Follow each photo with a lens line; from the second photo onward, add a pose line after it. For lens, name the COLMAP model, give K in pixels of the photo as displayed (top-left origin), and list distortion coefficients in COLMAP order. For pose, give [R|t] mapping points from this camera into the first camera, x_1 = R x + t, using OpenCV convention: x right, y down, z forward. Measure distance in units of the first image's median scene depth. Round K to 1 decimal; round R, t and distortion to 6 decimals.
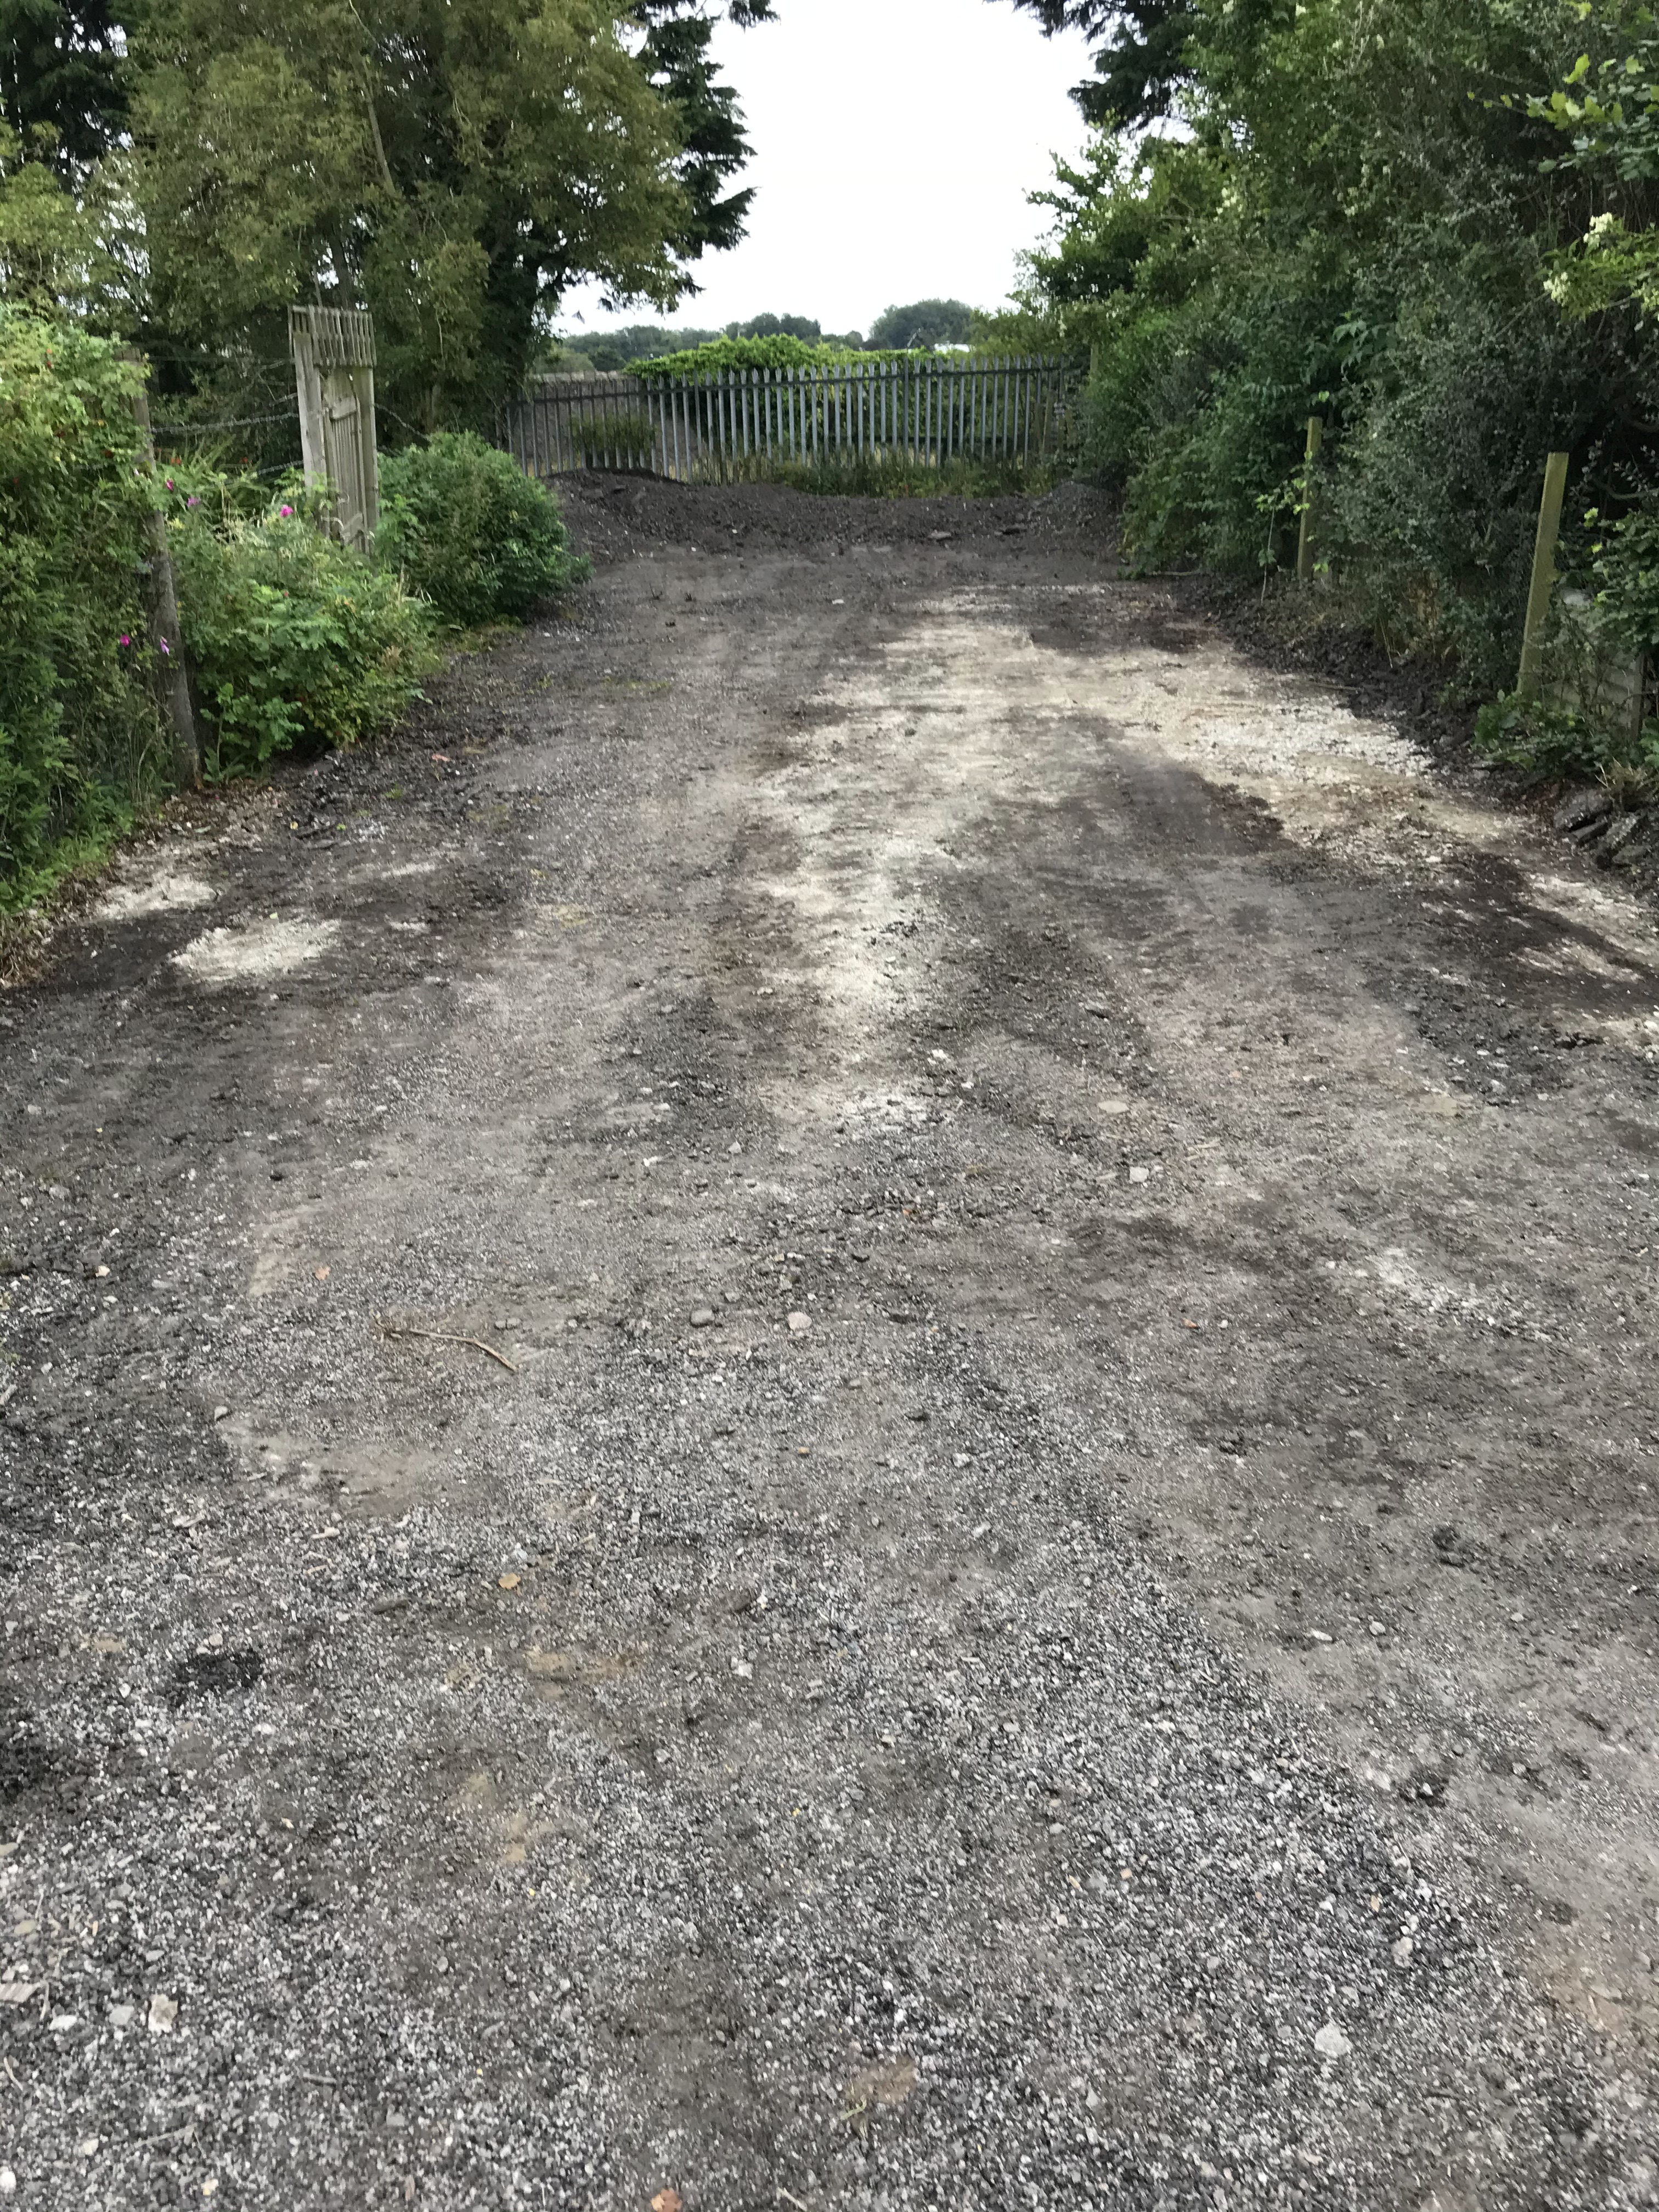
lens RADIAL K [[1802.6, 0, 829.5], [0, 1802.6, 1106.0], [0, 0, 1]] dist [-0.000912, 0.008877]
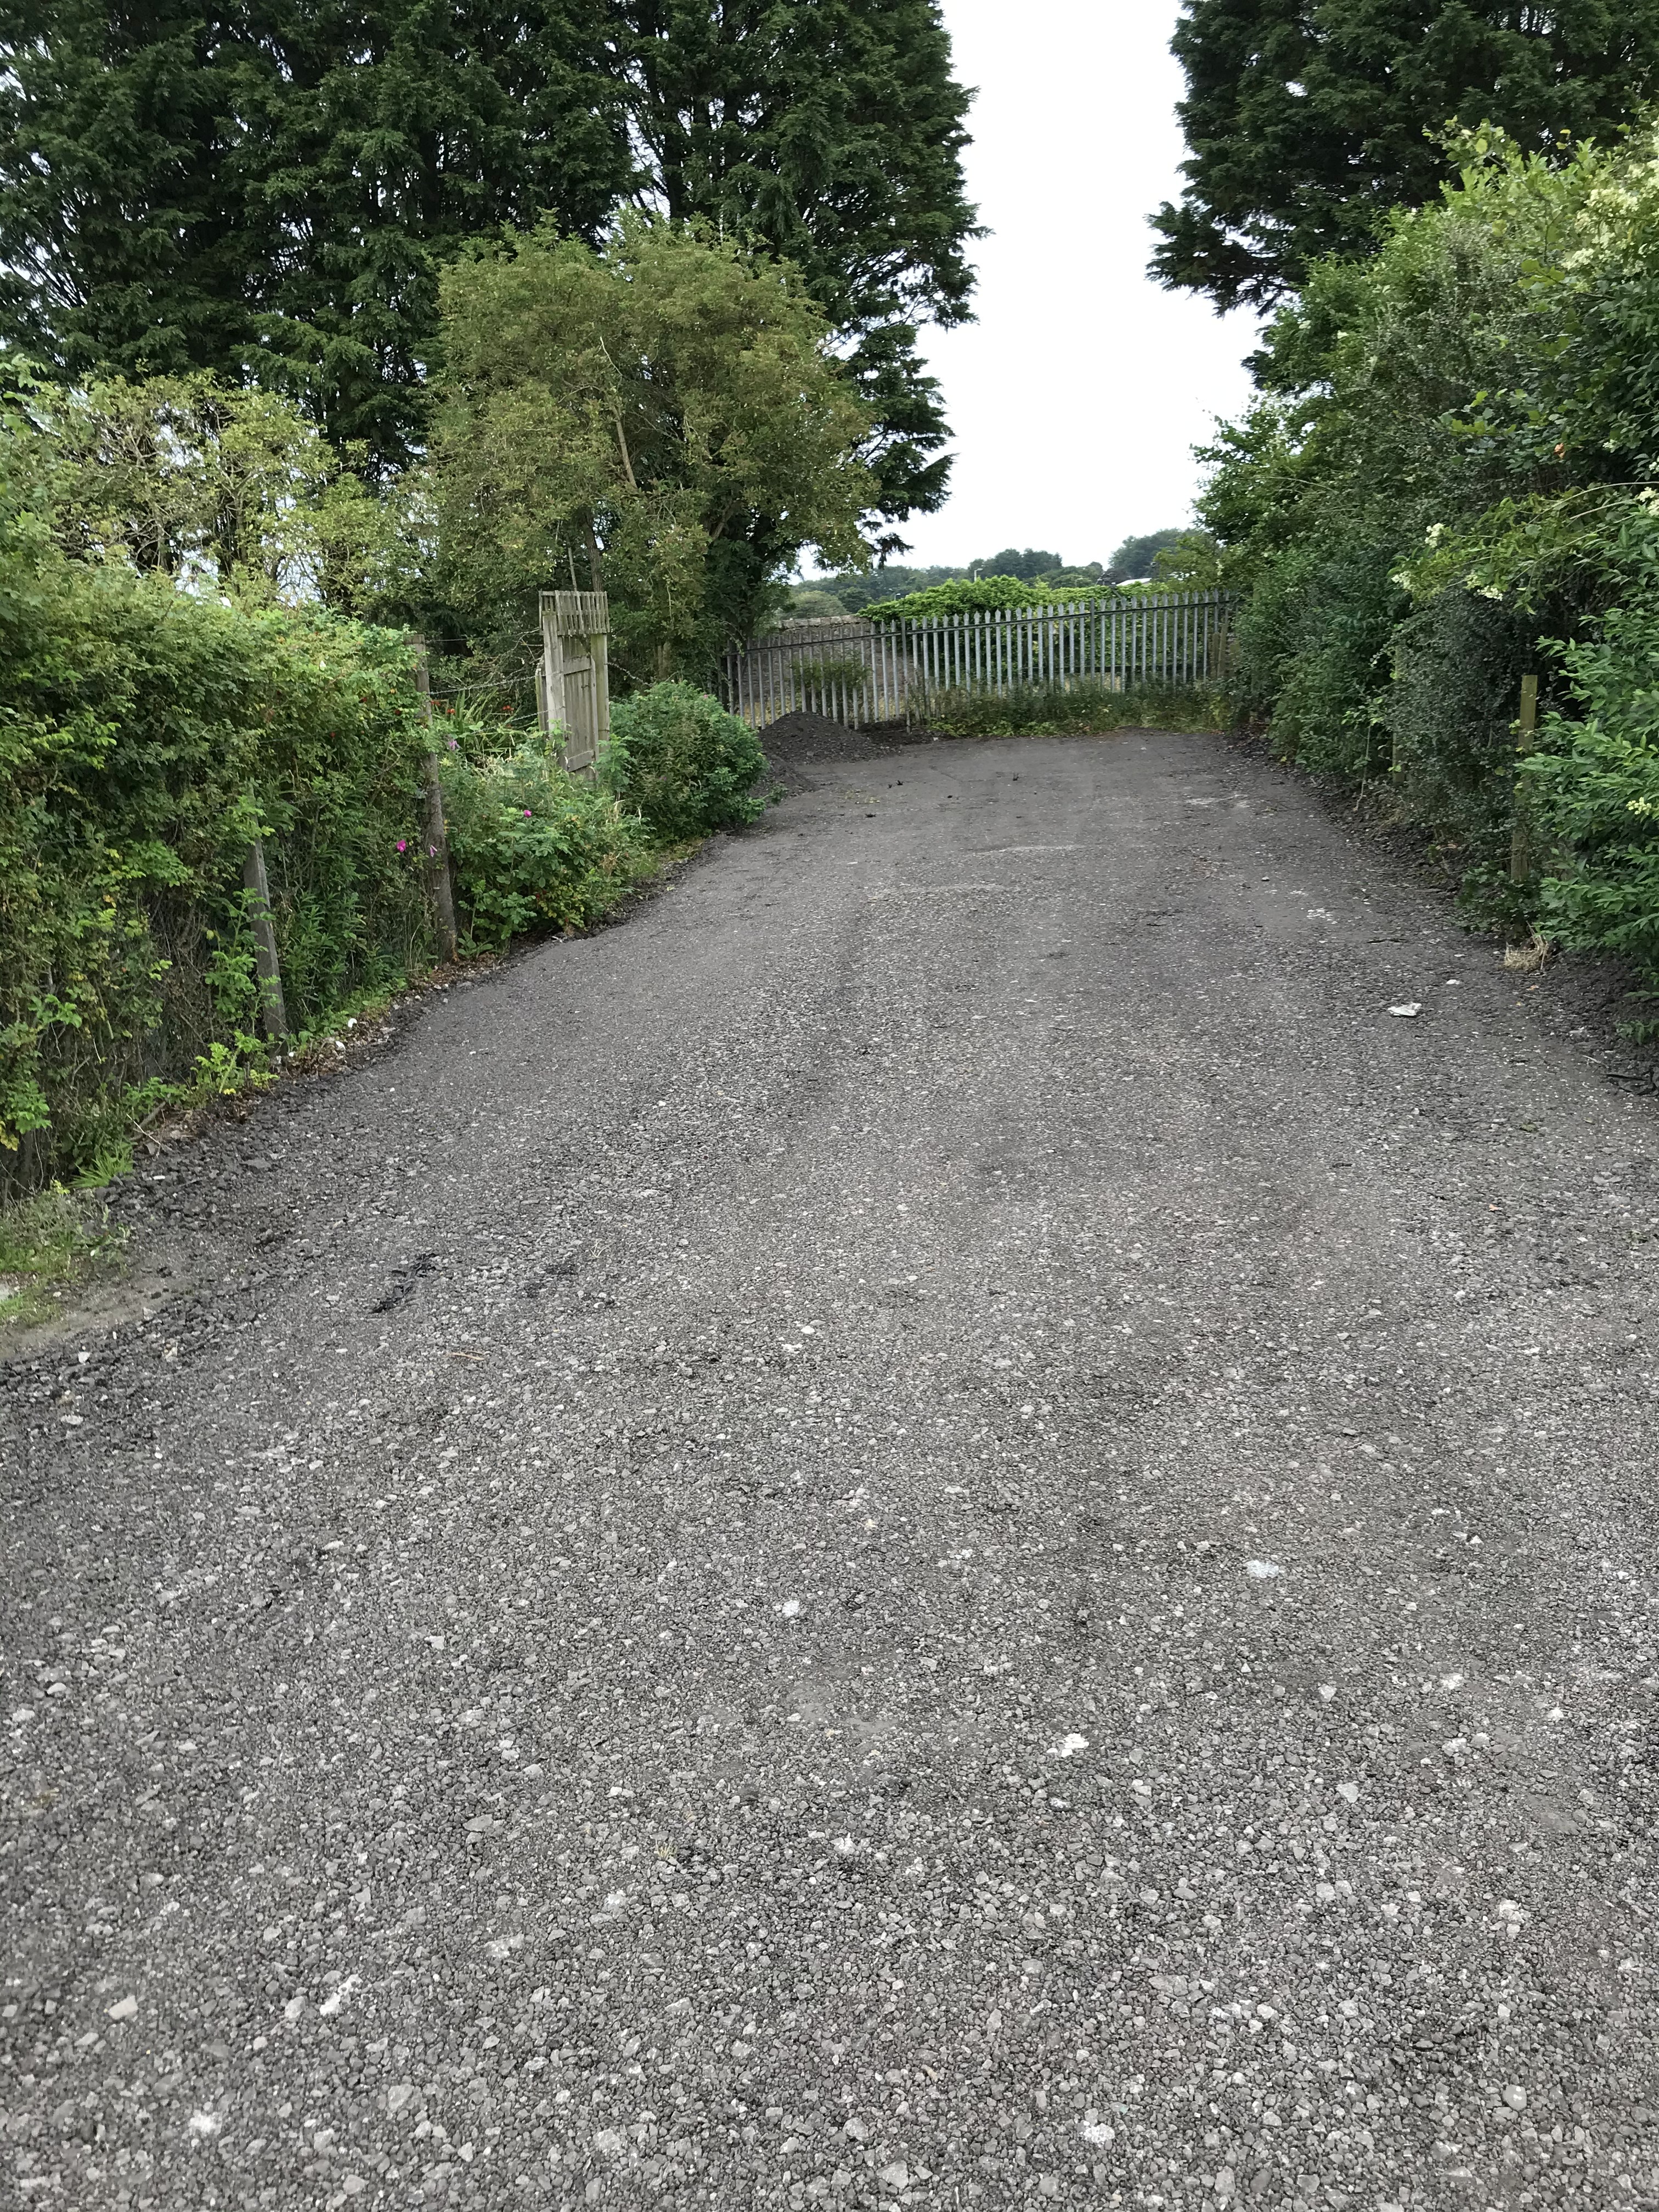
lens RADIAL K [[1831.3, 0, 827.4], [0, 1831.3, 1112.3], [0, 0, 1]] dist [0.153182, -0.378588]
pose [[0.989793, 0.002582, -0.142491, 0.066316], [-0.019164, 0.993166, -0.115124, 0.050768], [0.141220, 0.116679, 0.983078, -0.160491]]
